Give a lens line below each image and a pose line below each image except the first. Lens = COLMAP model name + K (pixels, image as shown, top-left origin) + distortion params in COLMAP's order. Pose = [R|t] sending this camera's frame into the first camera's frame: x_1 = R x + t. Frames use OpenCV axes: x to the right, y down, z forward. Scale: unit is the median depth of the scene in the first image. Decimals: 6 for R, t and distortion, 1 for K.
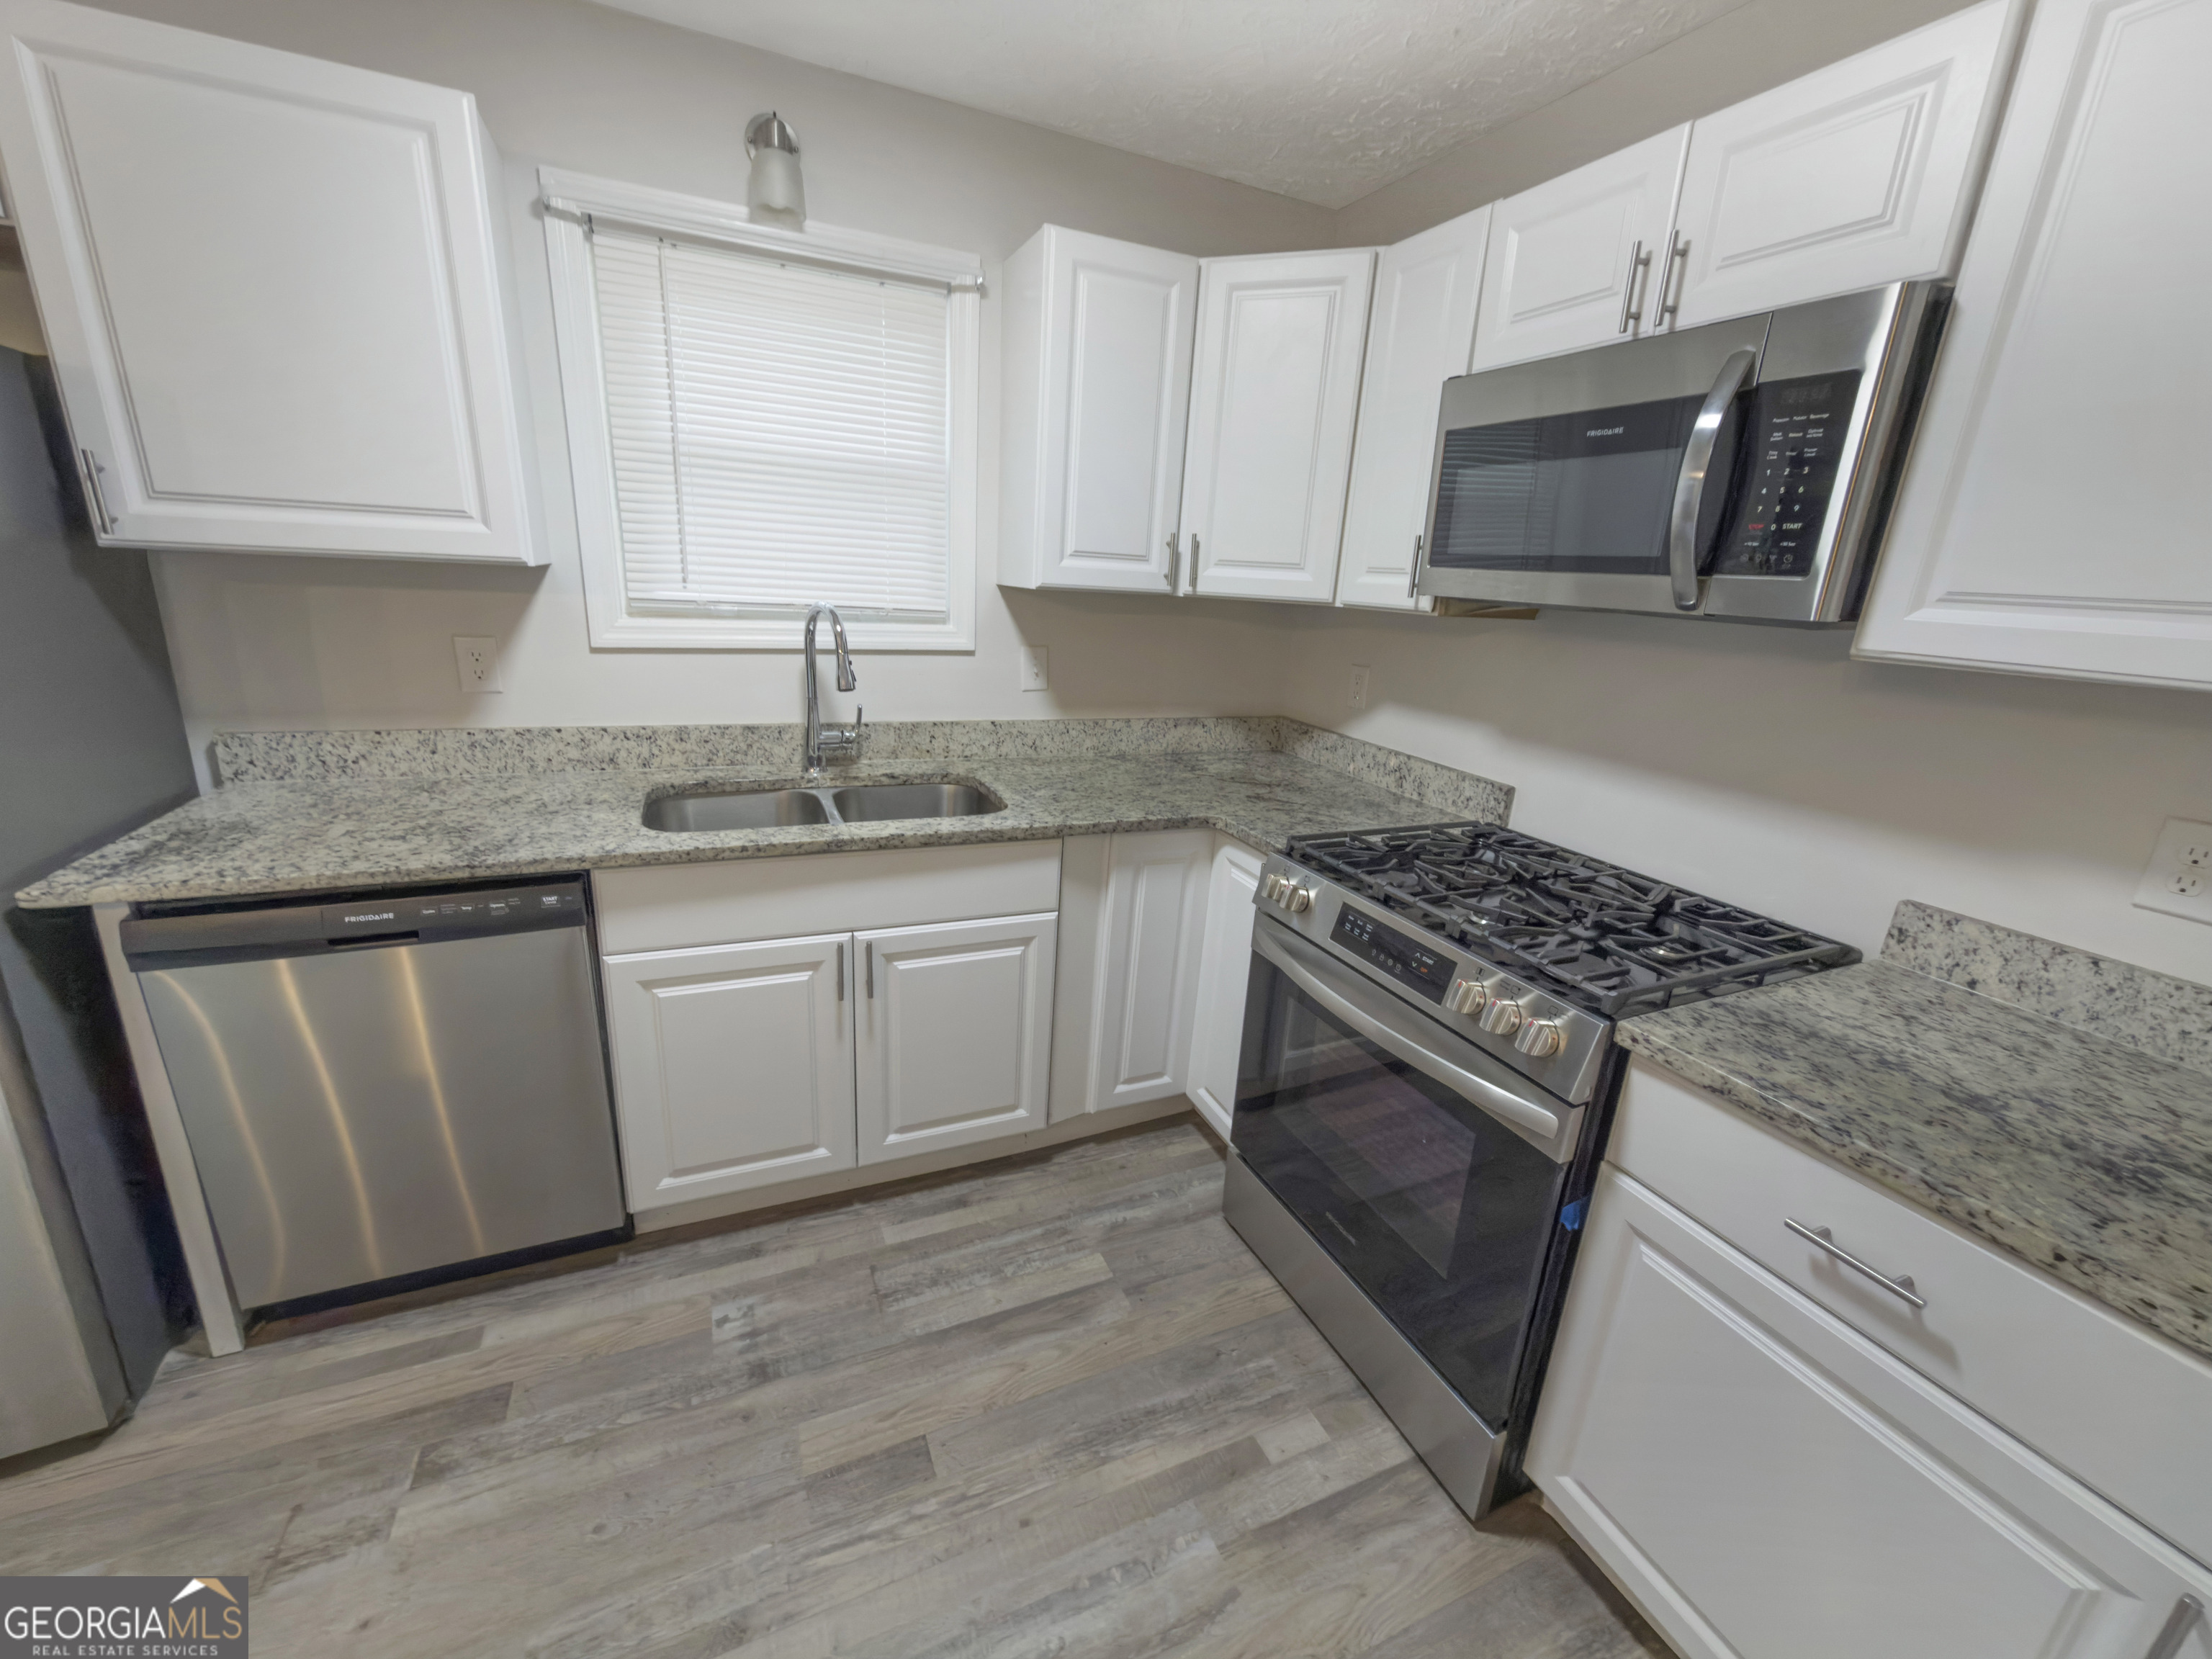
lens RADIAL K [[879.3, 0, 1103.7], [0, 879.3, 831.6], [0, 0, 1]] dist [-0.000115, 0.000200]
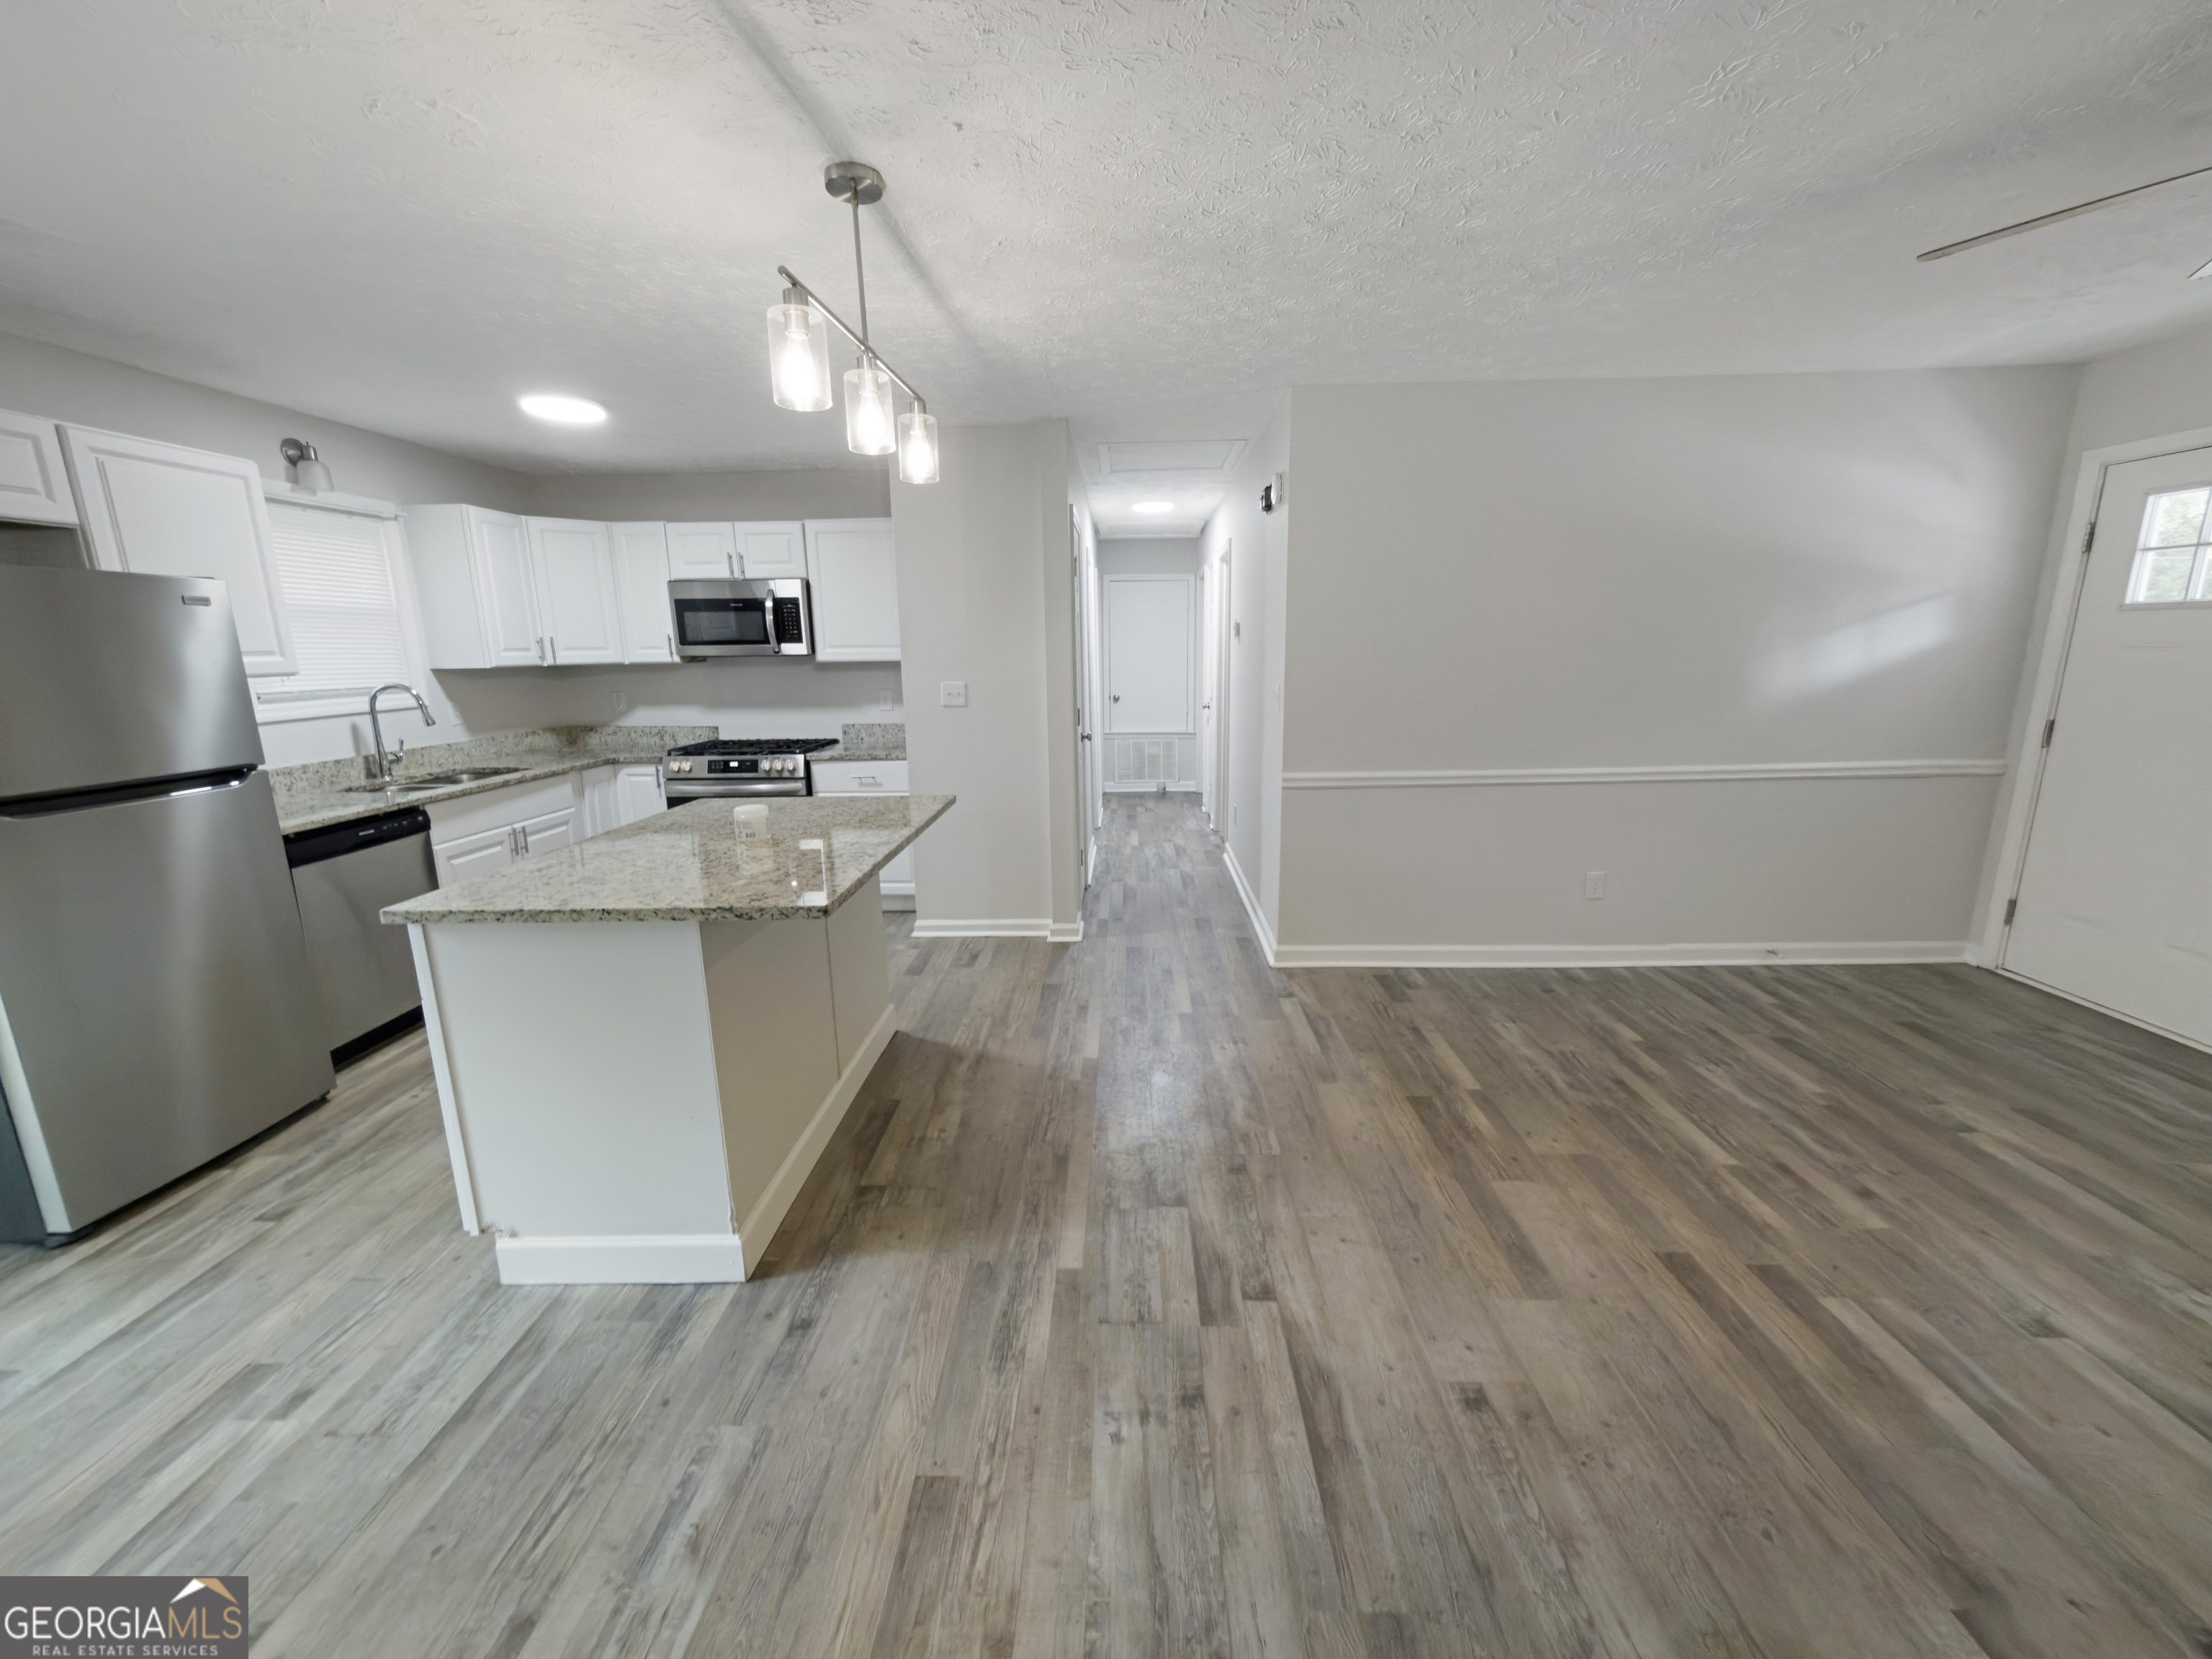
lens RADIAL K [[879.3, 0, 1103.4], [0, 879.3, 833.6], [0, 0, 1]] dist [-0.000115, 0.000200]
pose [[0.435017, -0.250499, 0.864876, -1.516736], [0.293197, 0.947582, 0.126981, 0.283255], [-0.851350, 0.198340, 0.485659, -1.294604]]
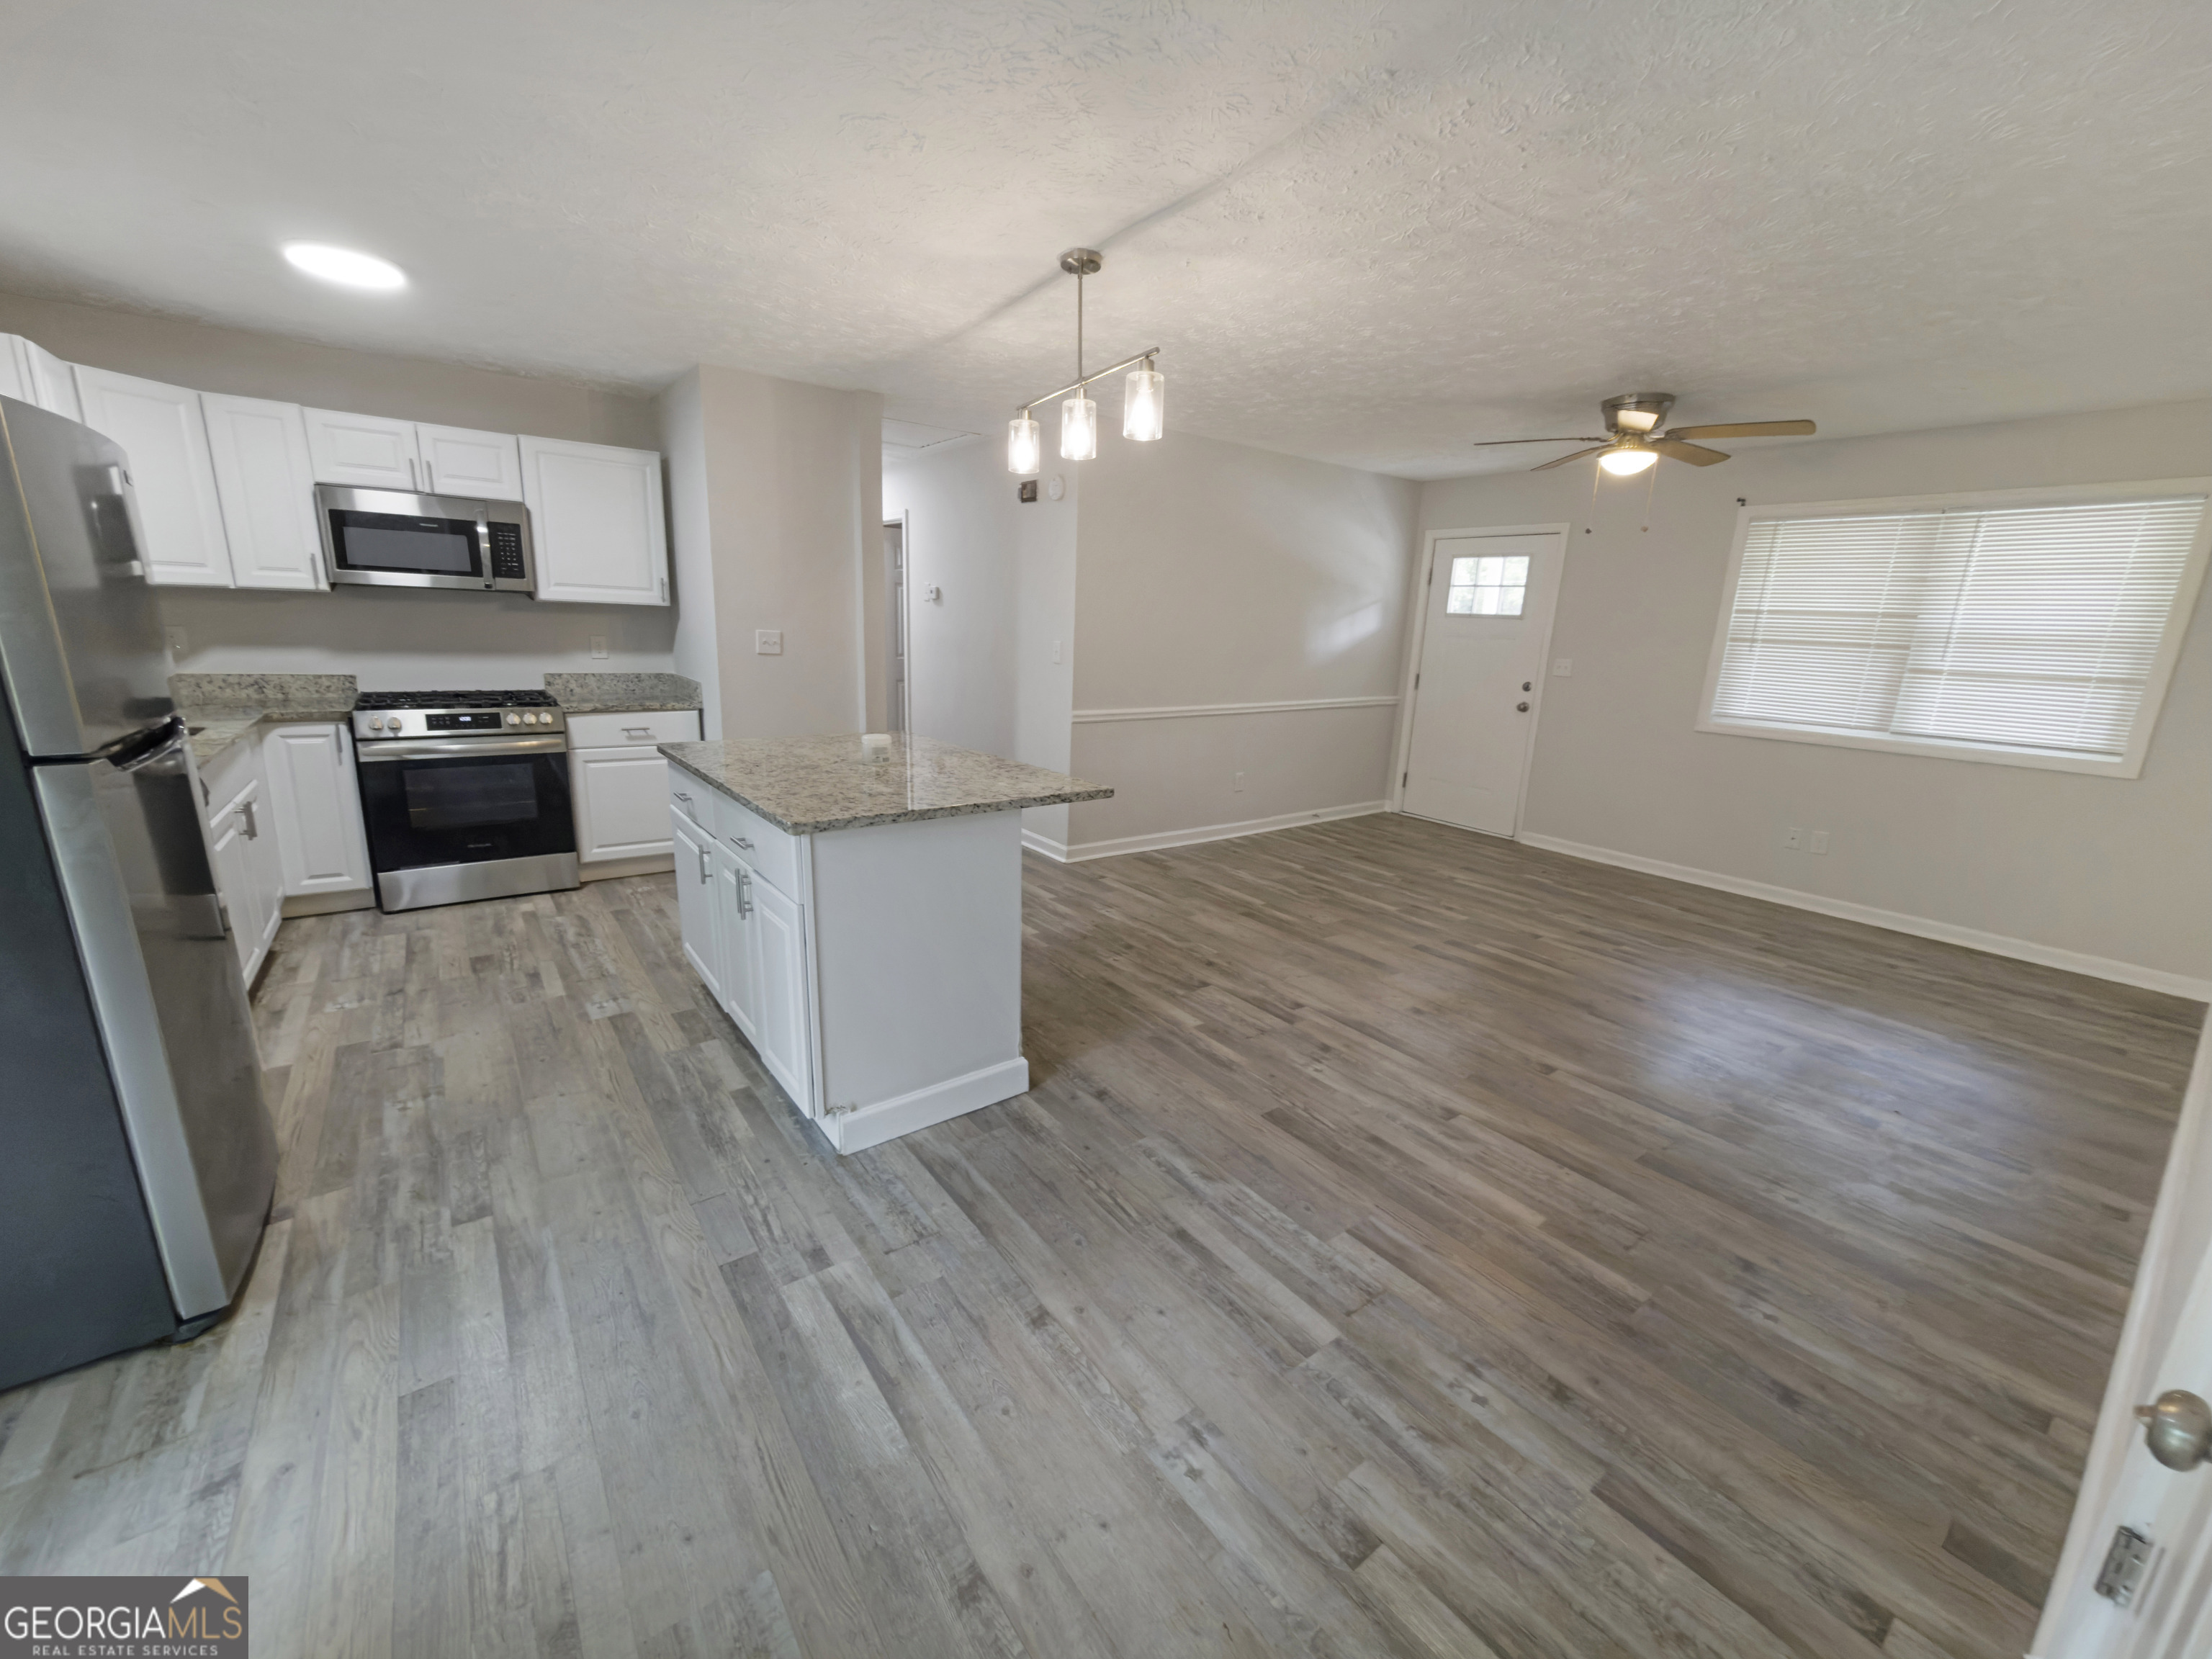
lens RADIAL K [[879.3, 0, 1102.7], [0, 879.3, 834.4], [0, 0, 1]] dist [-0.000115, 0.000200]
pose [[-0.213398, -0.298115, 0.930370, -2.138591], [0.226277, 0.911330, 0.343915, -0.025273], [-0.950400, 0.283912, -0.127020, -0.313591]]
